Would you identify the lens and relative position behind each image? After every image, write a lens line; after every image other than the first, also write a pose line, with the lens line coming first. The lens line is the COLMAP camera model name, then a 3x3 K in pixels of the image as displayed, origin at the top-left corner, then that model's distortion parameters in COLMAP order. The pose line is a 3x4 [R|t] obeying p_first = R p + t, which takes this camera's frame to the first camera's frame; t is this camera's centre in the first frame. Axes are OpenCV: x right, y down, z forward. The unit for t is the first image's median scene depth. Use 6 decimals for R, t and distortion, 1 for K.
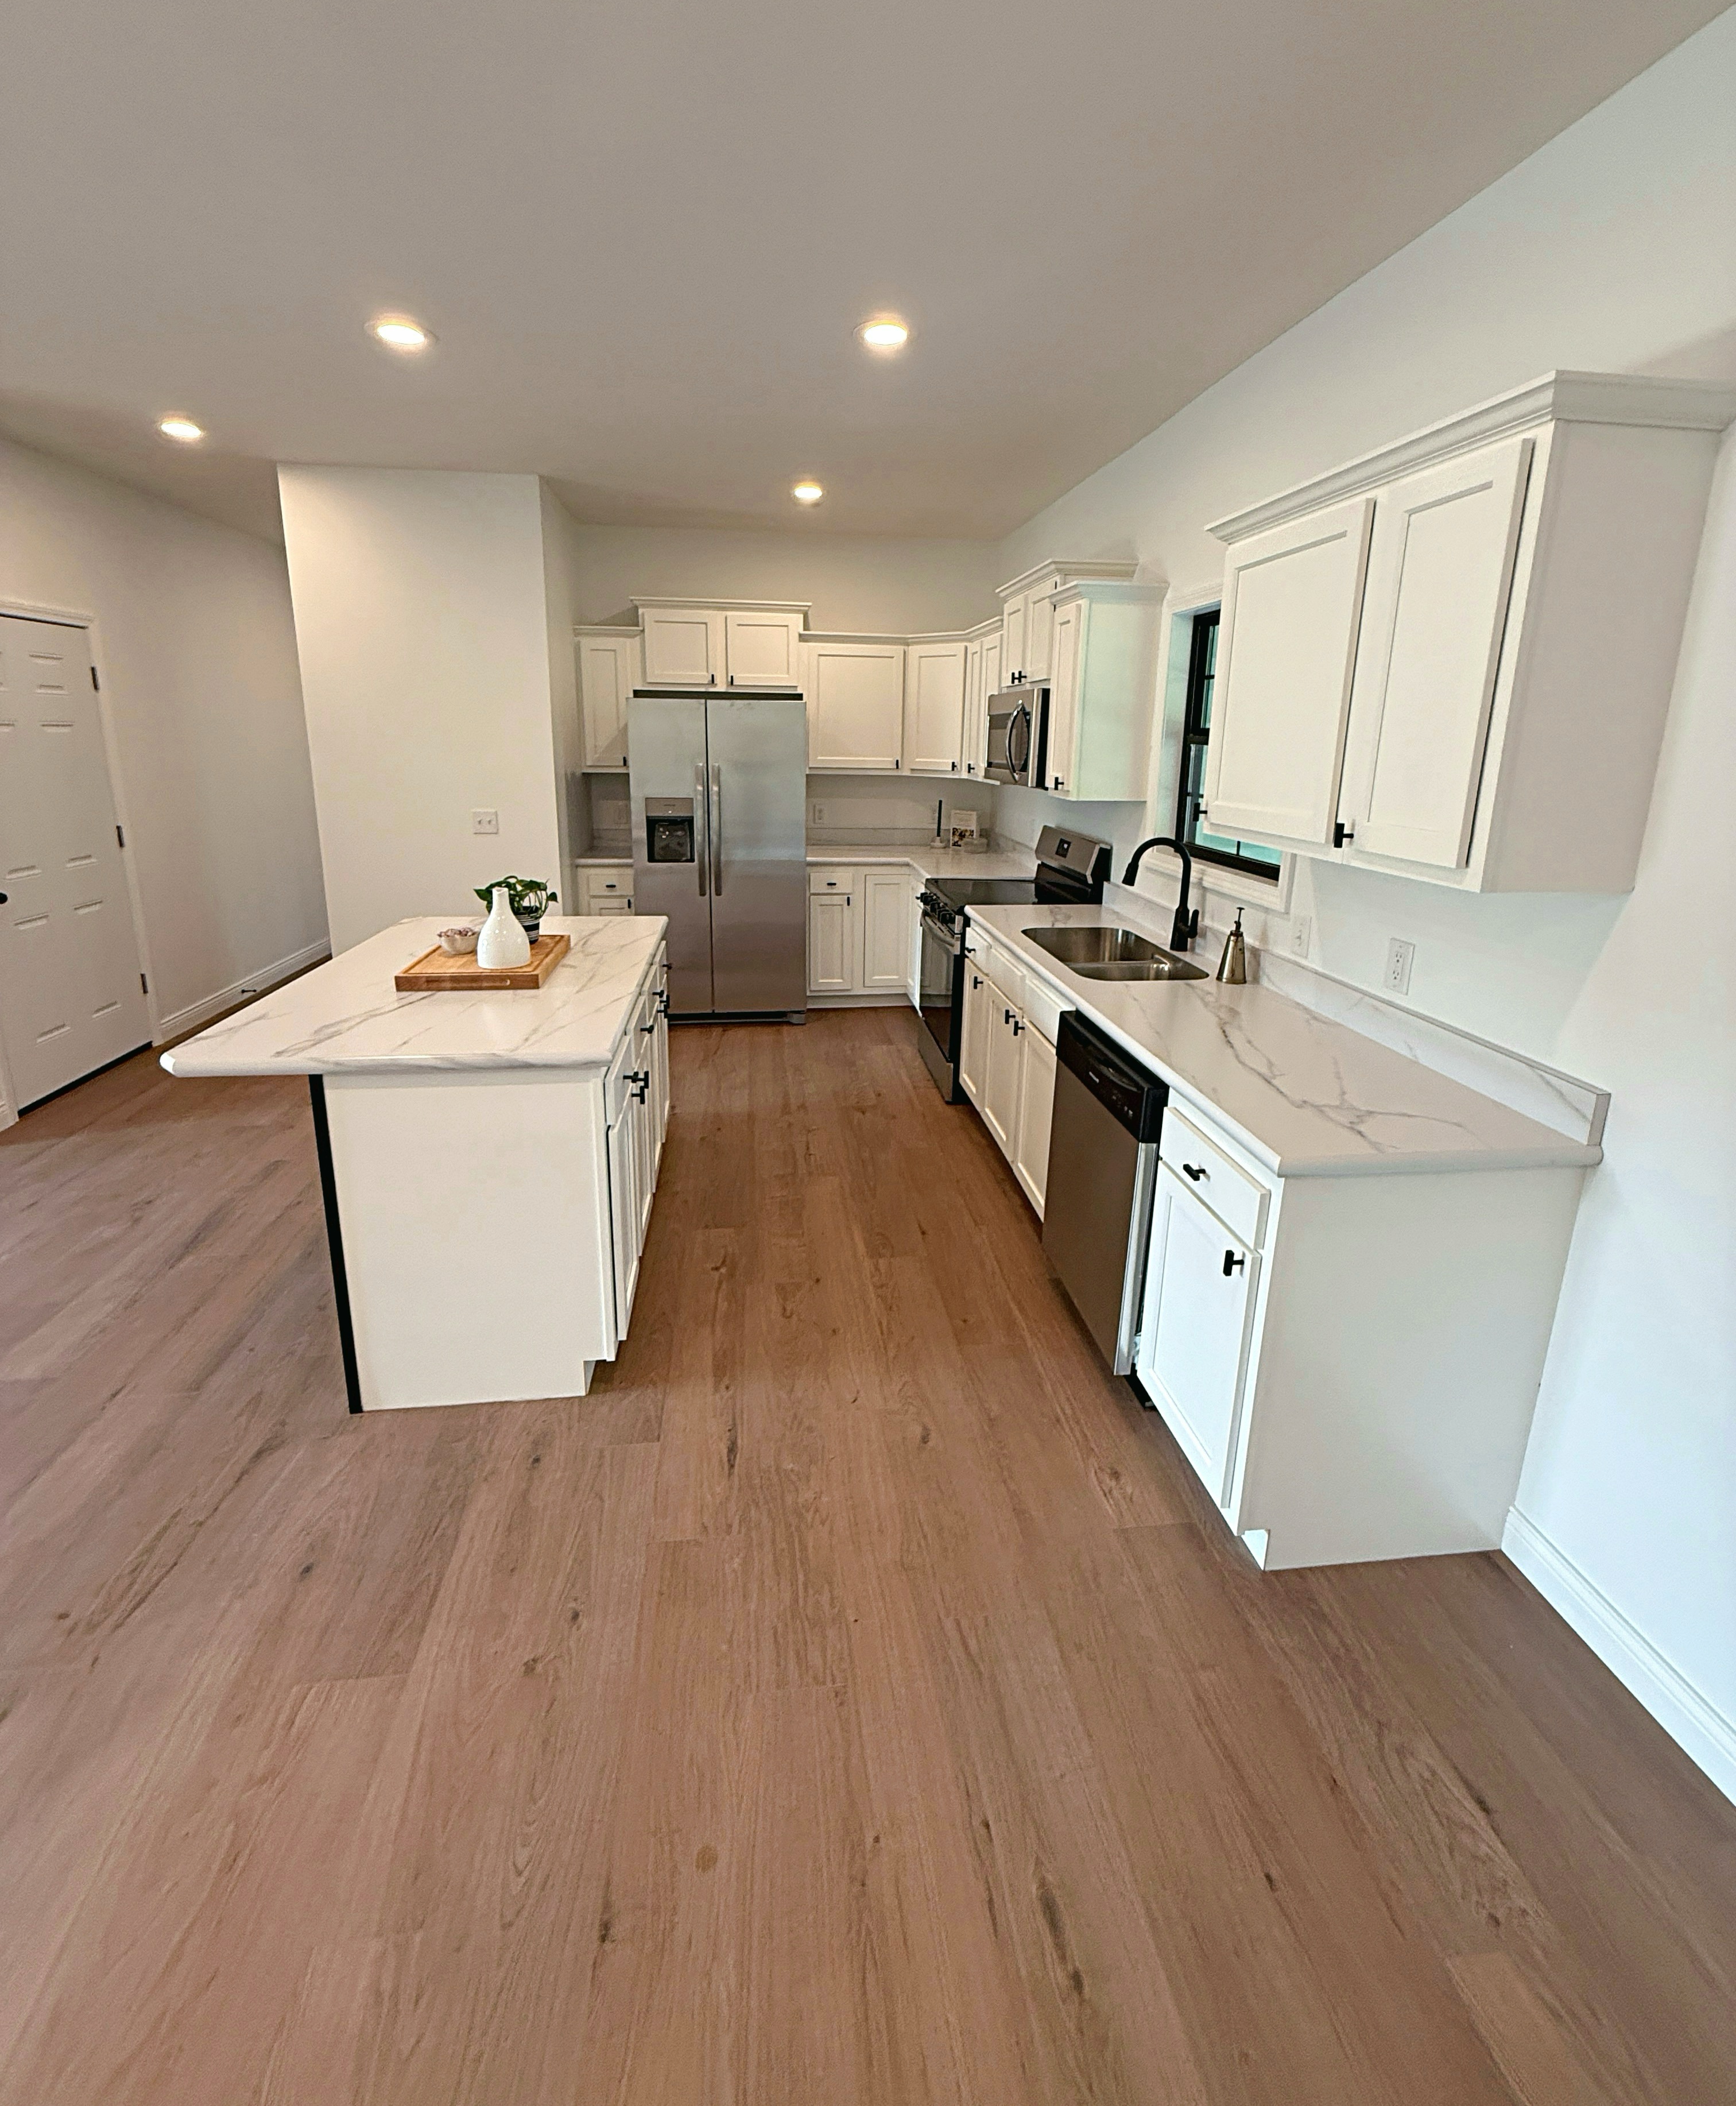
lens RADIAL K [[926.3, 0, 866.6], [0, 926.3, 936.4], [0, 0, 1]] dist [0.000049, 0.000233]
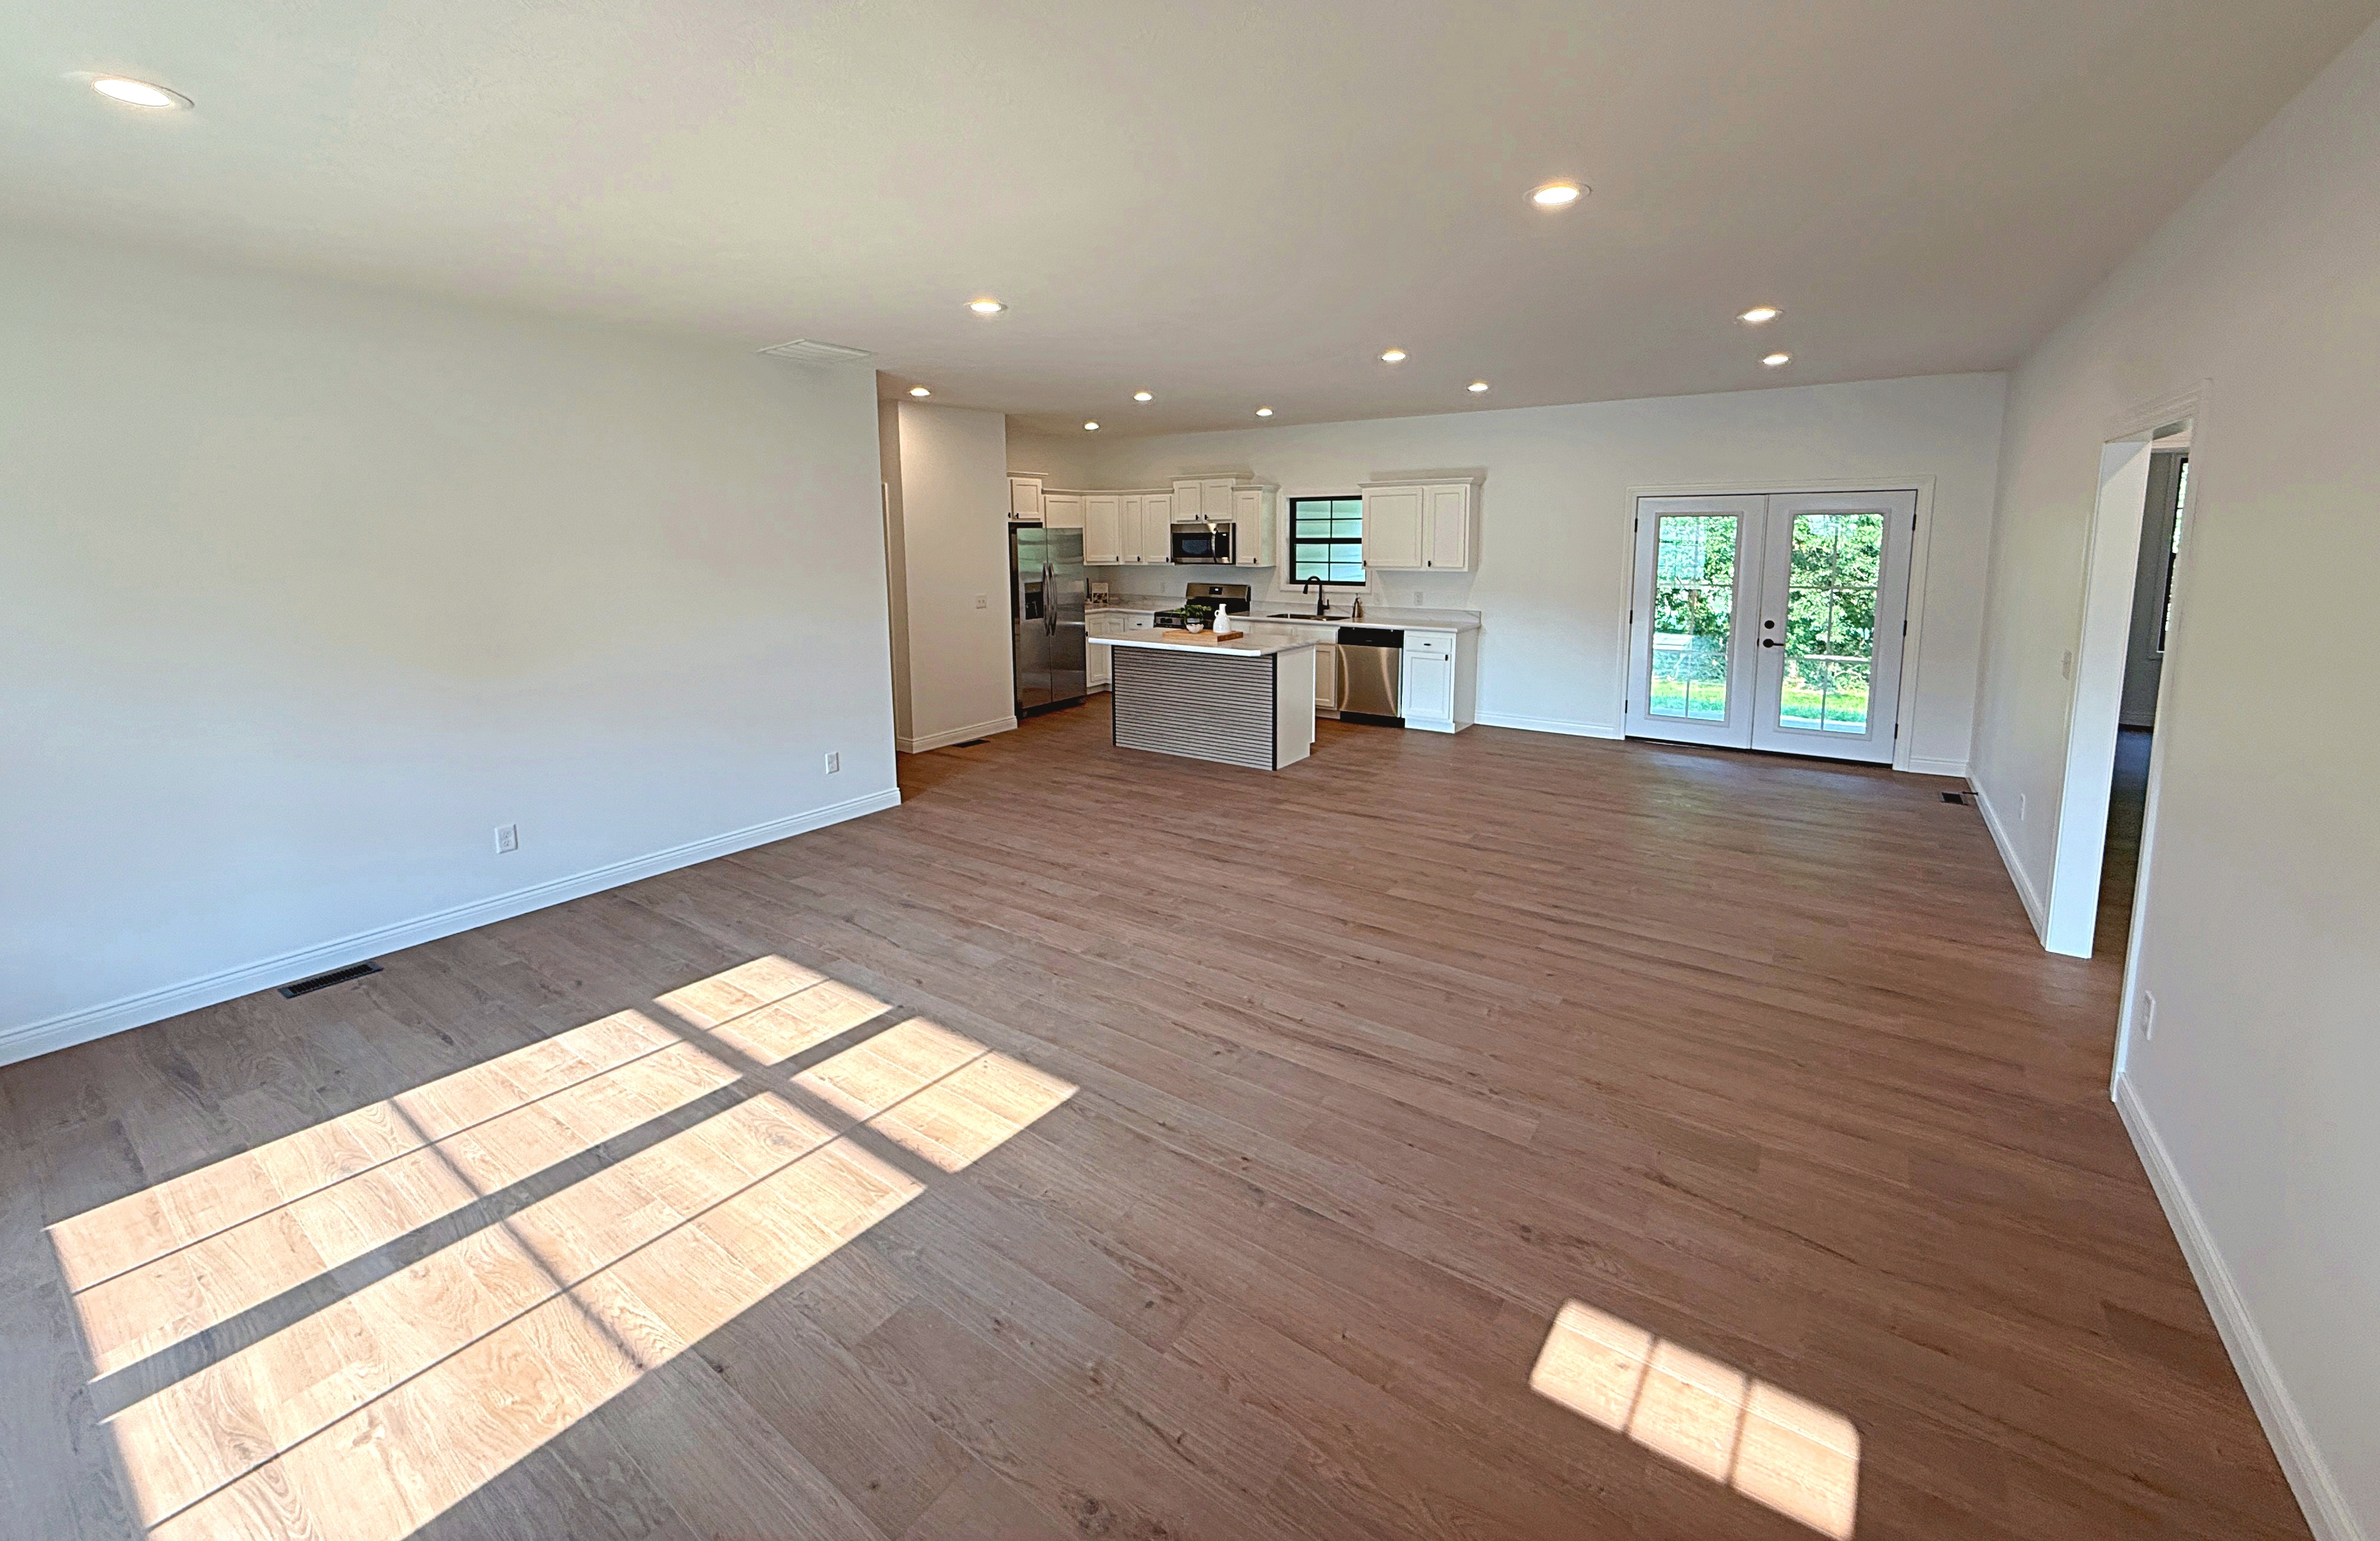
lens RADIAL K [[941.8, 0, 1181.7], [0, 941.8, 658.3], [0, 0, 1]] dist [-0.001784, -0.000177]
pose [[0.672514, -0.121780, 0.729996, -1.975948], [0.178471, 0.983945, -0.000274, 0.066513], [-0.718243, 0.130468, 0.683451, -0.621064]]
